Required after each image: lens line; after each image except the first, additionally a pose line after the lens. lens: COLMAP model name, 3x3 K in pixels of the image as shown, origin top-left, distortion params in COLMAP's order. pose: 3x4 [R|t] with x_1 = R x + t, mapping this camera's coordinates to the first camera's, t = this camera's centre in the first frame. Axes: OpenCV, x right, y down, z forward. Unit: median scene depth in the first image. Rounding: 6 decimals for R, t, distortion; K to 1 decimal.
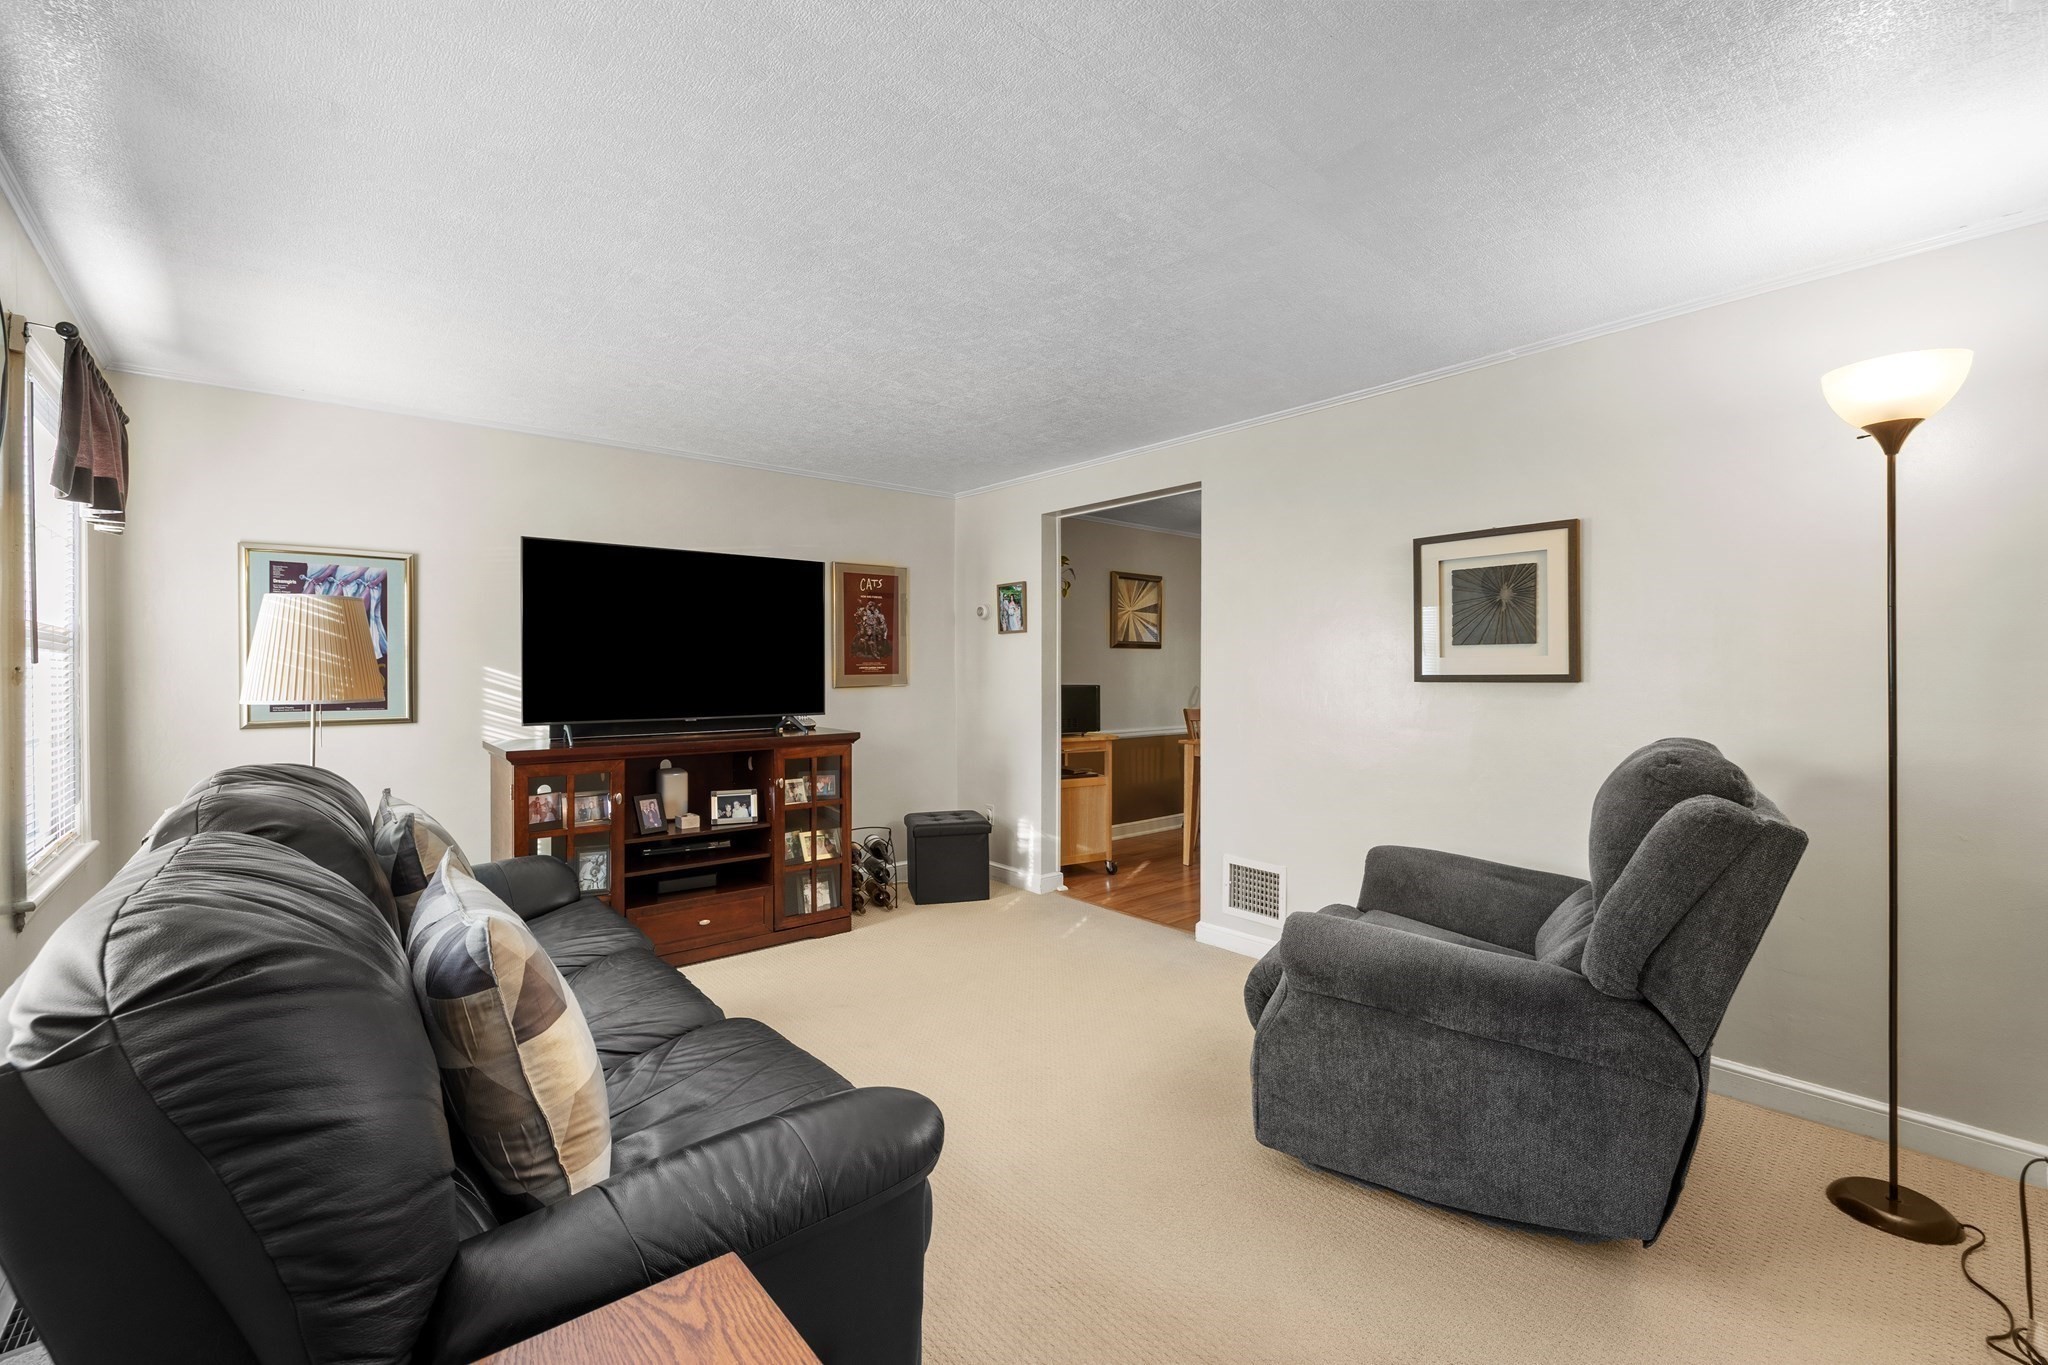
lens RADIAL K [[870.5, 0, 996.1], [0, 870.5, 678.0], [0, 0, 1]] dist [-0.000533, -0.000292]
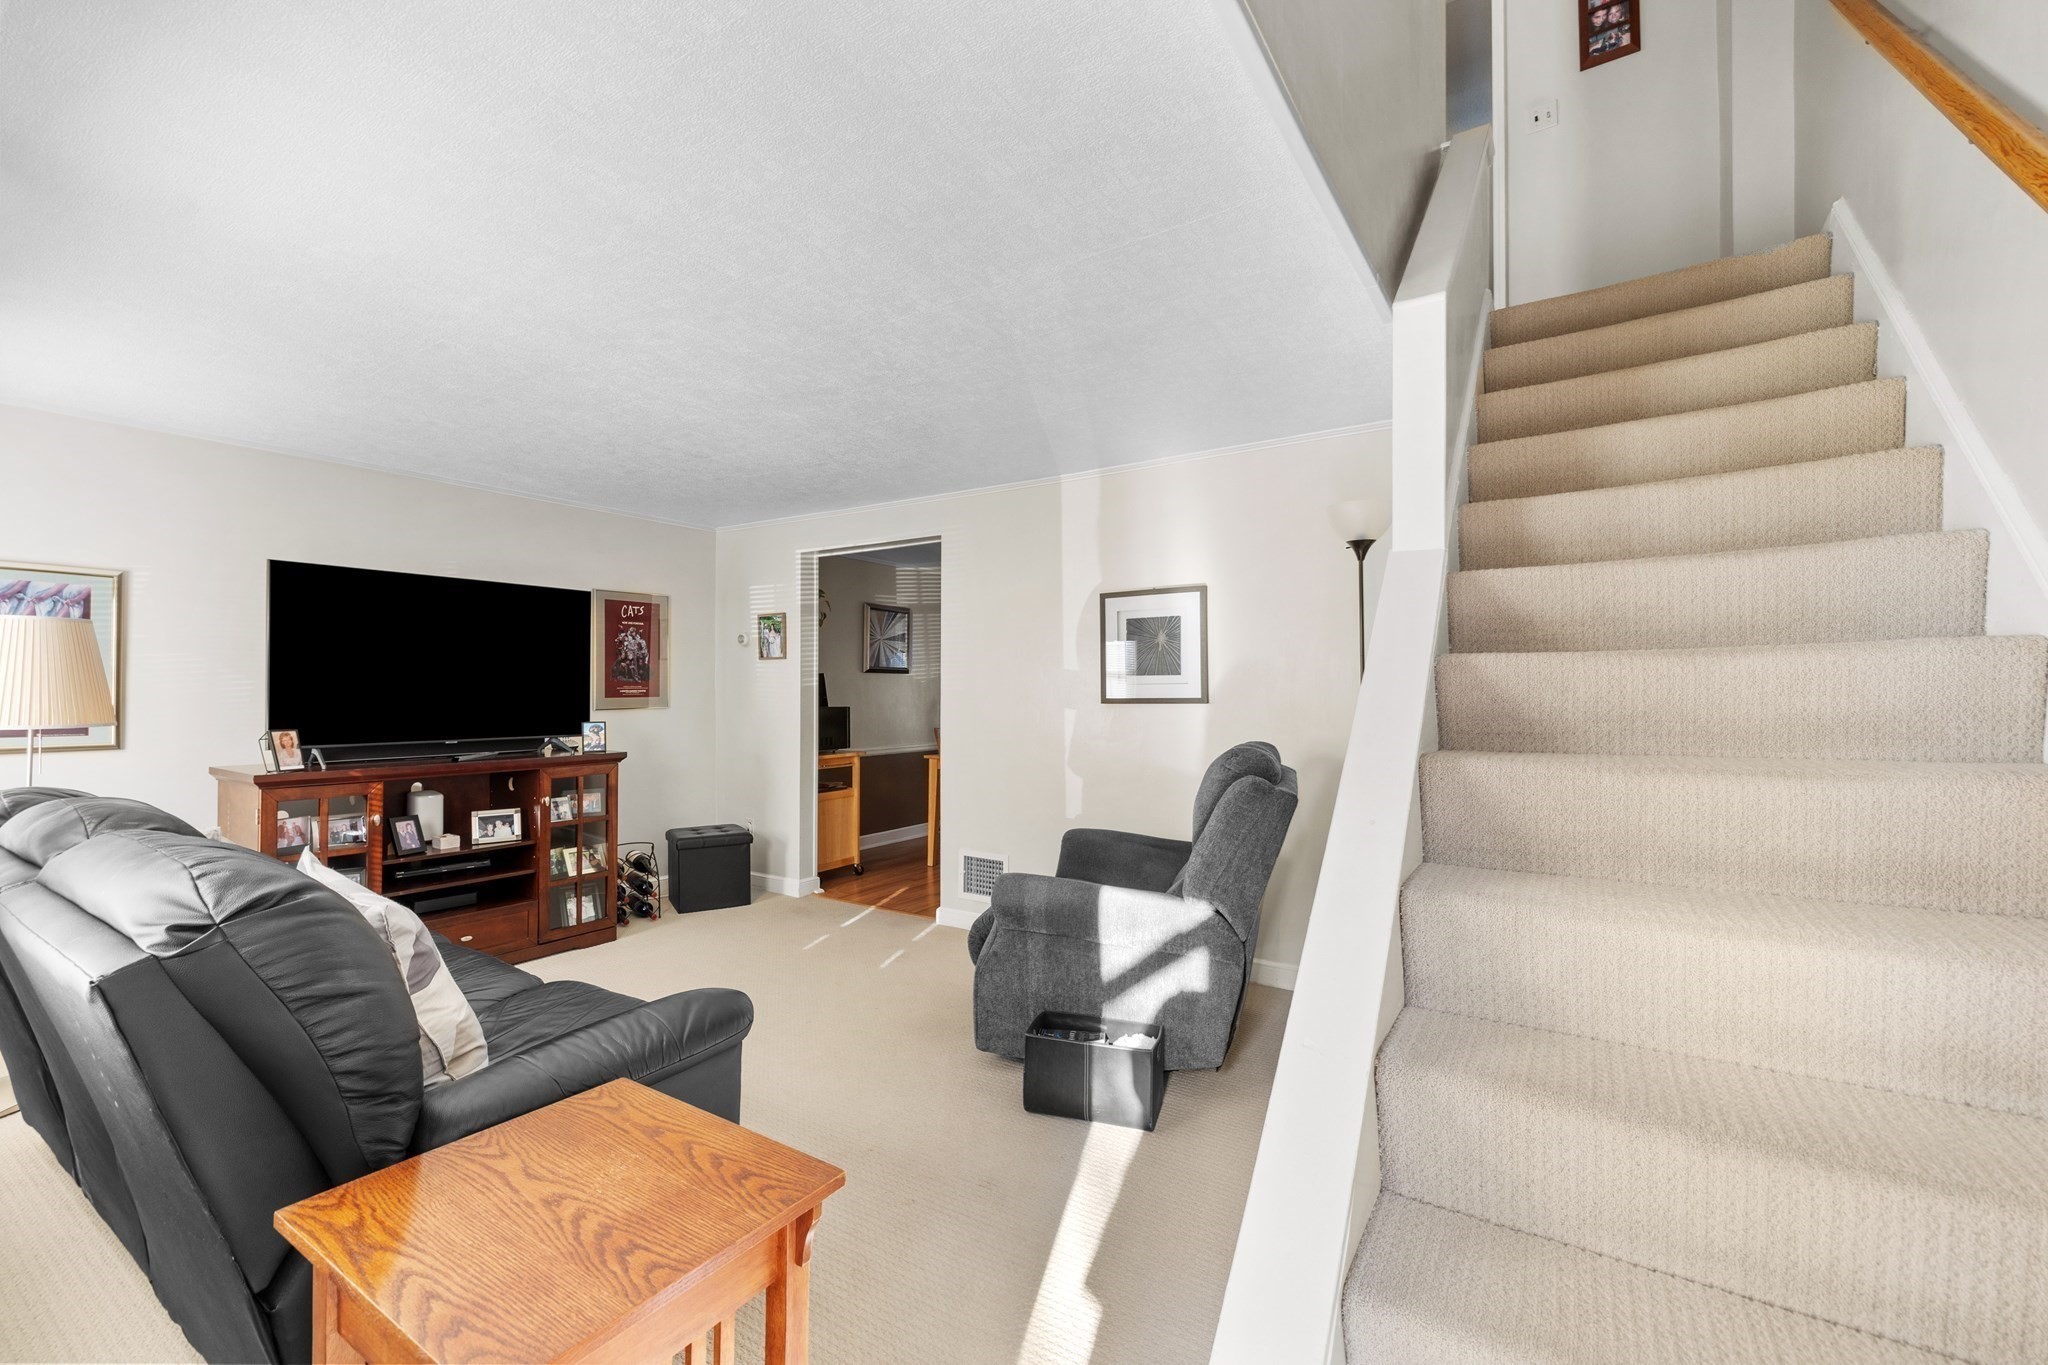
lens RADIAL K [[870.5, 0, 1026.1], [0, 870.5, 687.8], [0, 0, 1]] dist [-0.000533, -0.000292]
pose [[0.949425, 0.003417, 0.313975, -0.033465], [0.000978, 0.999904, -0.013838, -0.001217], [-0.313992, 0.013446, 0.949331, -0.204511]]
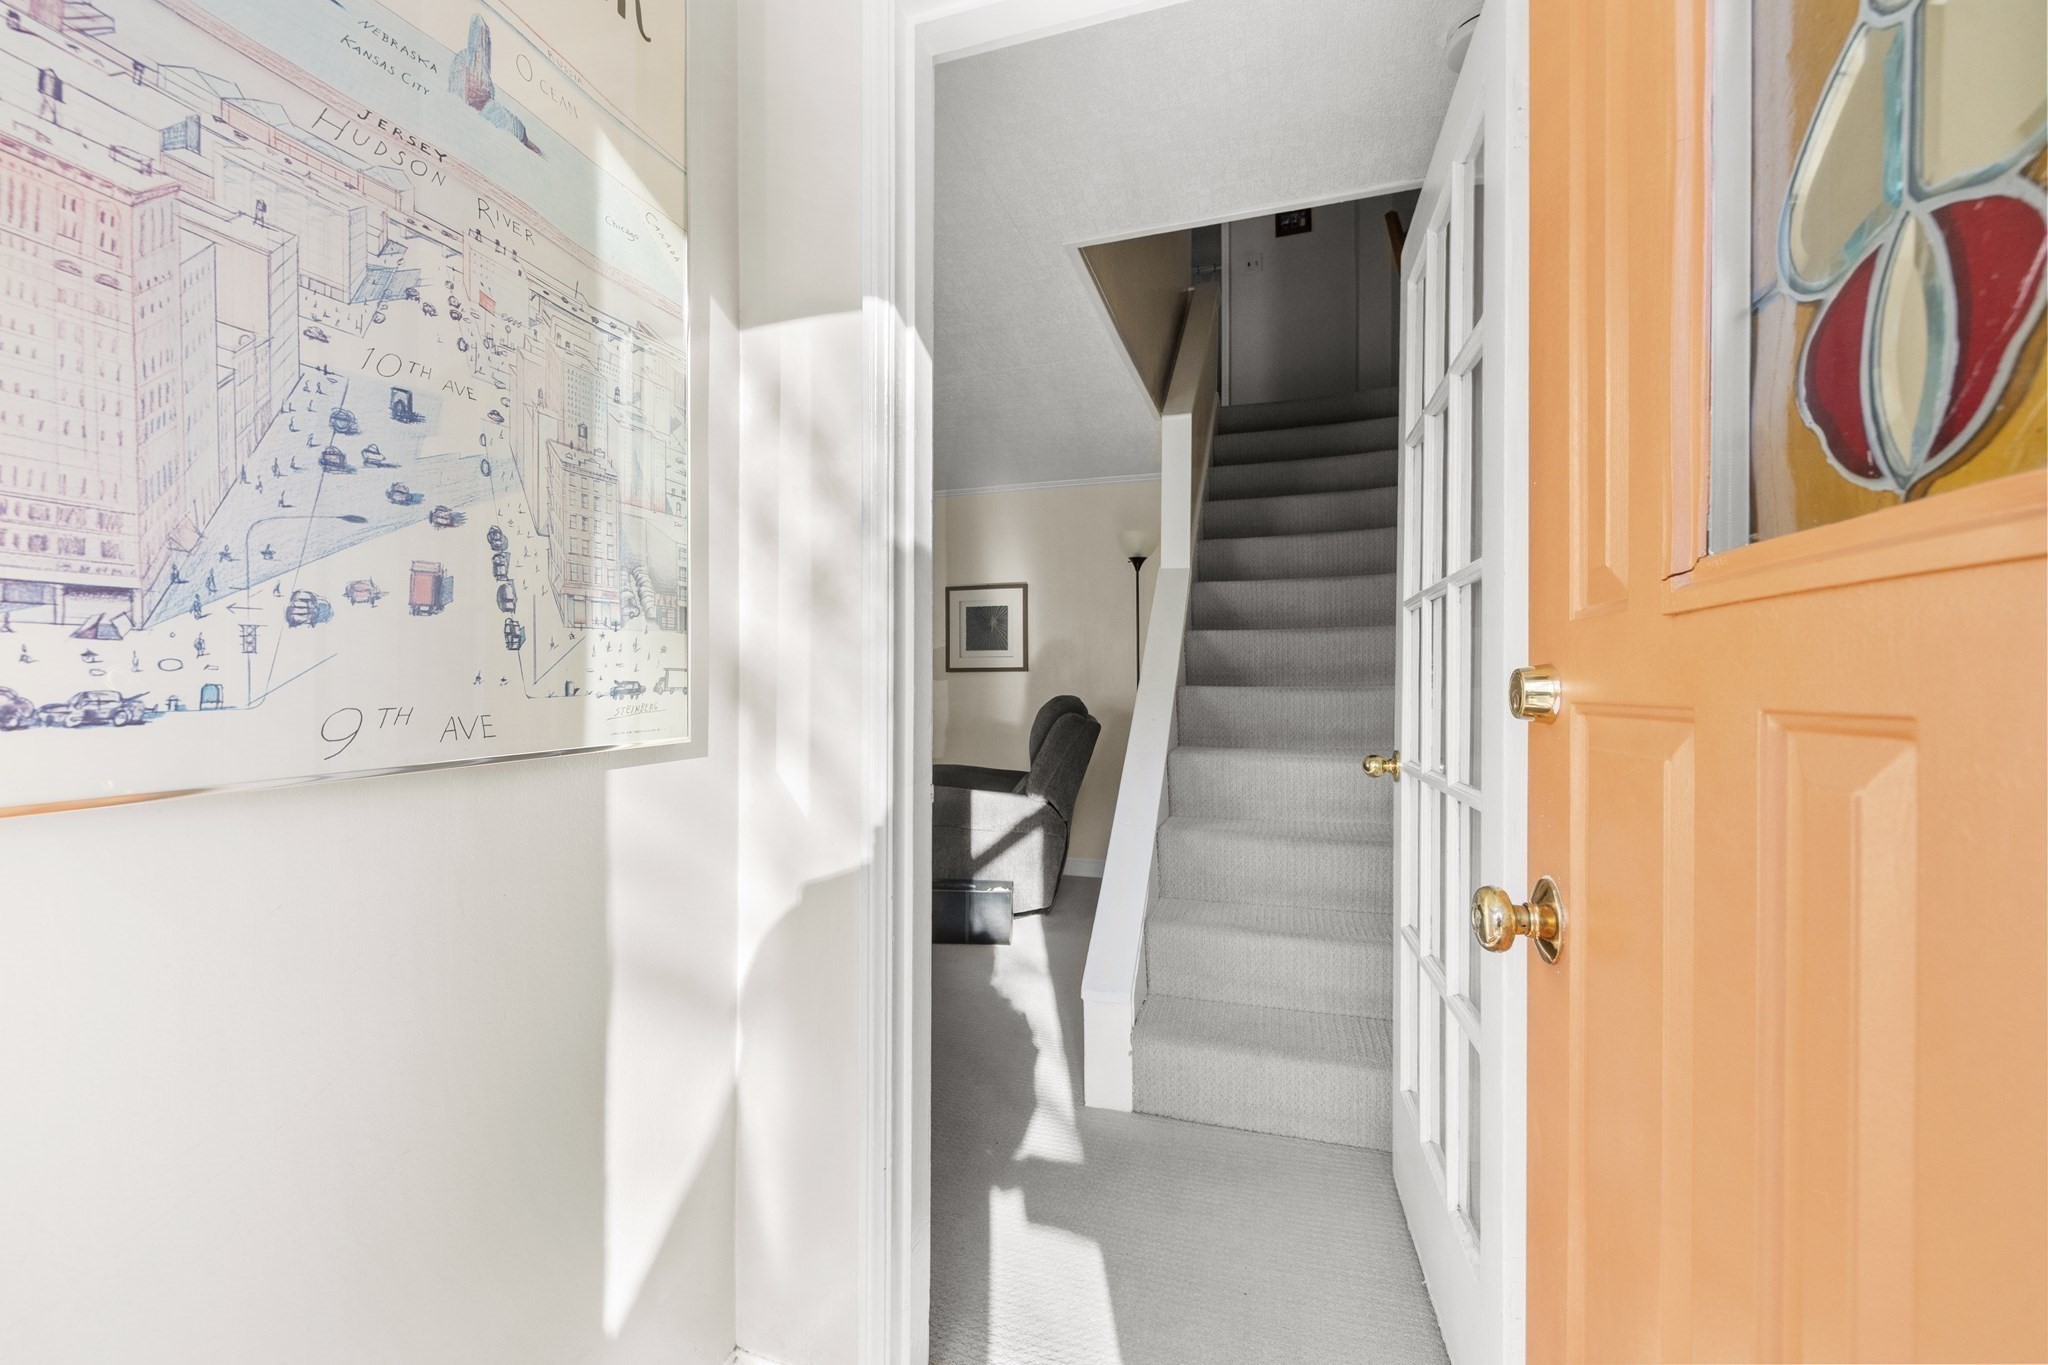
lens RADIAL K [[870.5, 0, 1008.8], [0, 870.5, 684.7], [0, 0, 1]] dist [-0.000533, -0.000292]
pose [[0.845462, 0.002306, 0.534030, -0.332847], [0.000694, 0.999985, -0.005417, 0.040290], [-0.534035, 0.004950, 0.845448, -0.514060]]
